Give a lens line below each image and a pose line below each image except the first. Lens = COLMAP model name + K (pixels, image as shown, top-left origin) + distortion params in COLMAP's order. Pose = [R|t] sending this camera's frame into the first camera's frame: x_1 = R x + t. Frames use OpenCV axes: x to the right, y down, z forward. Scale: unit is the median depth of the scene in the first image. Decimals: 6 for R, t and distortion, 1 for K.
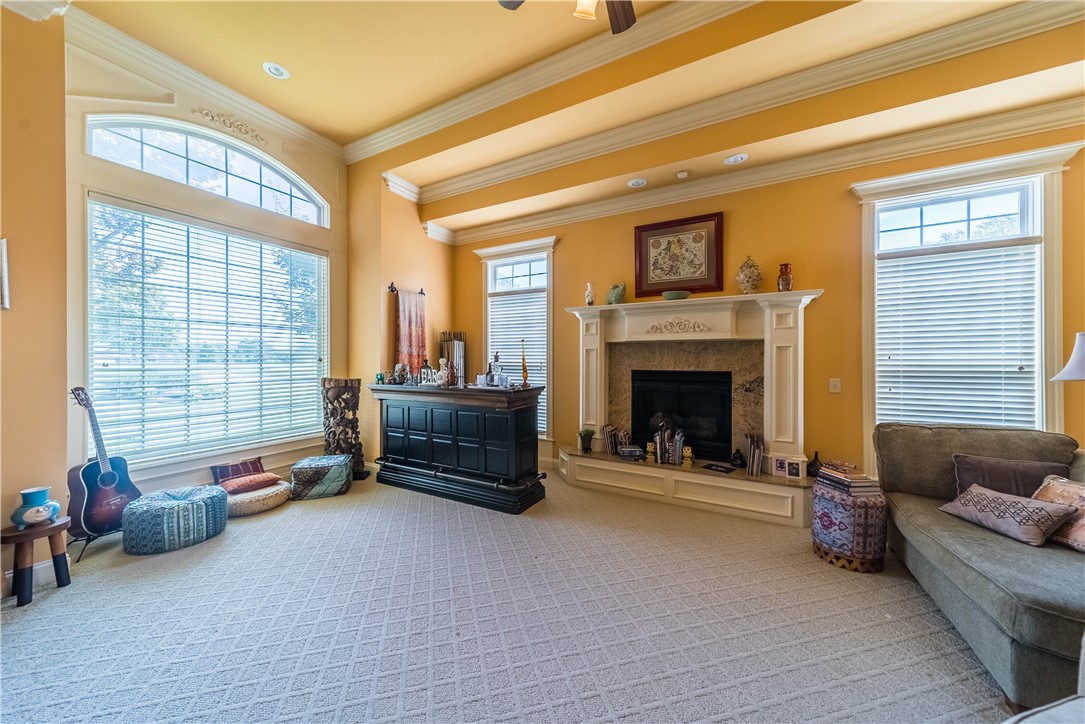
lens RADIAL K [[379.0, 0, 541.8], [0, 379.0, 364.3], [0, 0, 1]] dist [0.010268, -0.000153]
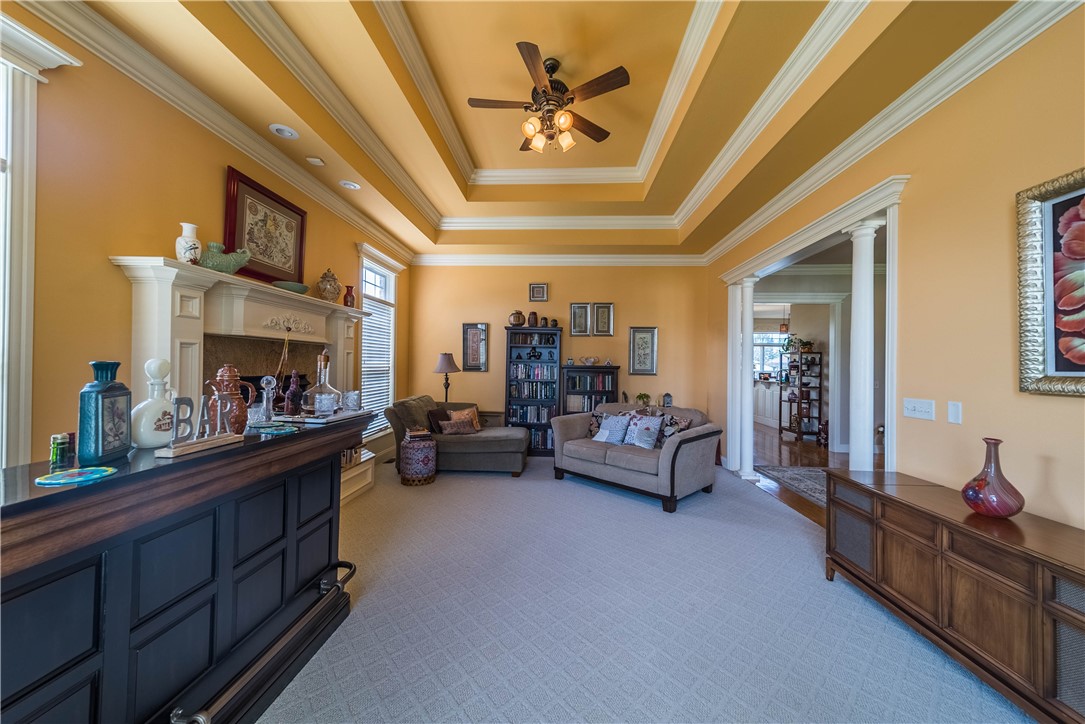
lens RADIAL K [[379.0, 0, 542.9], [0, 379.0, 360.7], [0, 0, 1]] dist [0.010268, -0.000153]
pose [[-0.429708, -0.004524, 0.902956, -0.640336], [-0.019875, 0.999793, -0.004449, -0.024189], [-0.902749, -0.019858, -0.429709, 0.817152]]
